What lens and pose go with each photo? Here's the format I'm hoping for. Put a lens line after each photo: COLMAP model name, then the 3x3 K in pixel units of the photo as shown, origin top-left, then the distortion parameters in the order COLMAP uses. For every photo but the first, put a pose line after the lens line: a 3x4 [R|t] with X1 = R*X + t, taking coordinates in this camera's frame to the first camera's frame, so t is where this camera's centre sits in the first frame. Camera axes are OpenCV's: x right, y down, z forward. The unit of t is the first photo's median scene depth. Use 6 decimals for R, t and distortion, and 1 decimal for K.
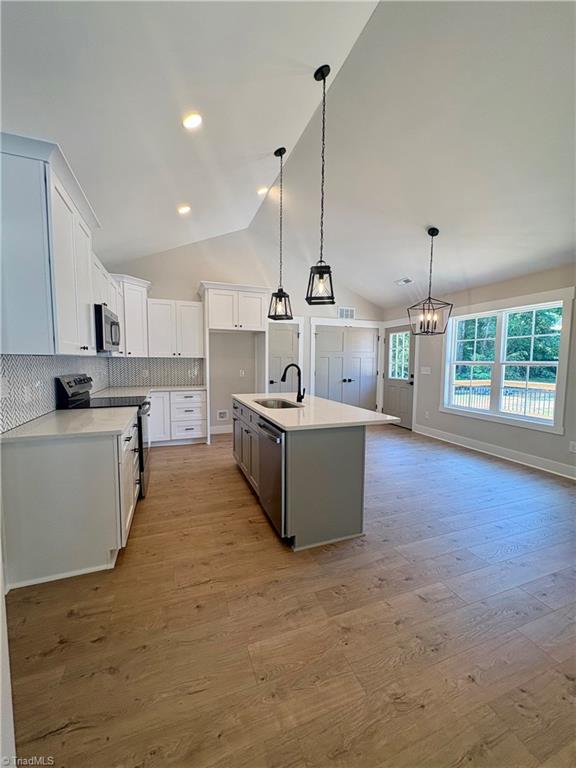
lens RADIAL K [[314.6, 0, 270.6], [0, 314.6, 384.5], [0, 0, 1]] dist [0.001865, -0.000096]
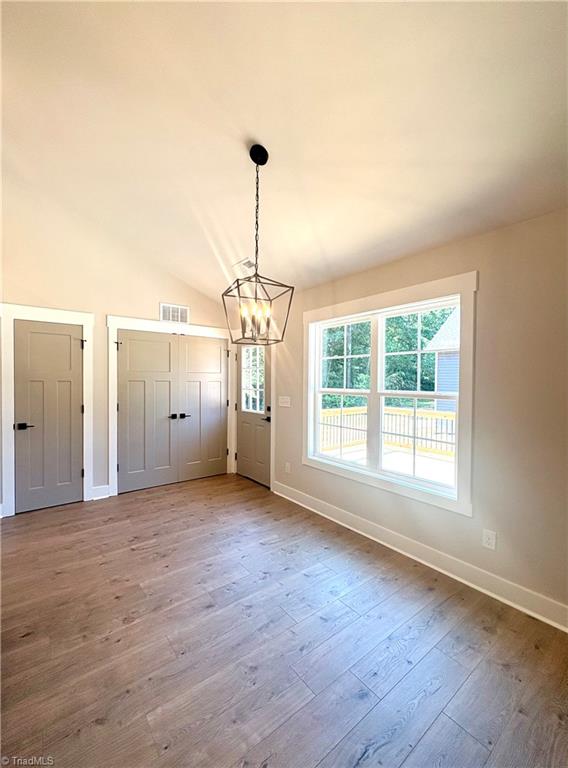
lens RADIAL K [[314.6, 0, 269.7], [0, 314.6, 383.4], [0, 0, 1]] dist [0.001865, -0.000096]
pose [[0.959837, -0.005414, 0.280507, 0.268149], [0.021484, 0.998296, -0.054246, -0.045456], [-0.279735, 0.058094, 0.958318, 0.353215]]
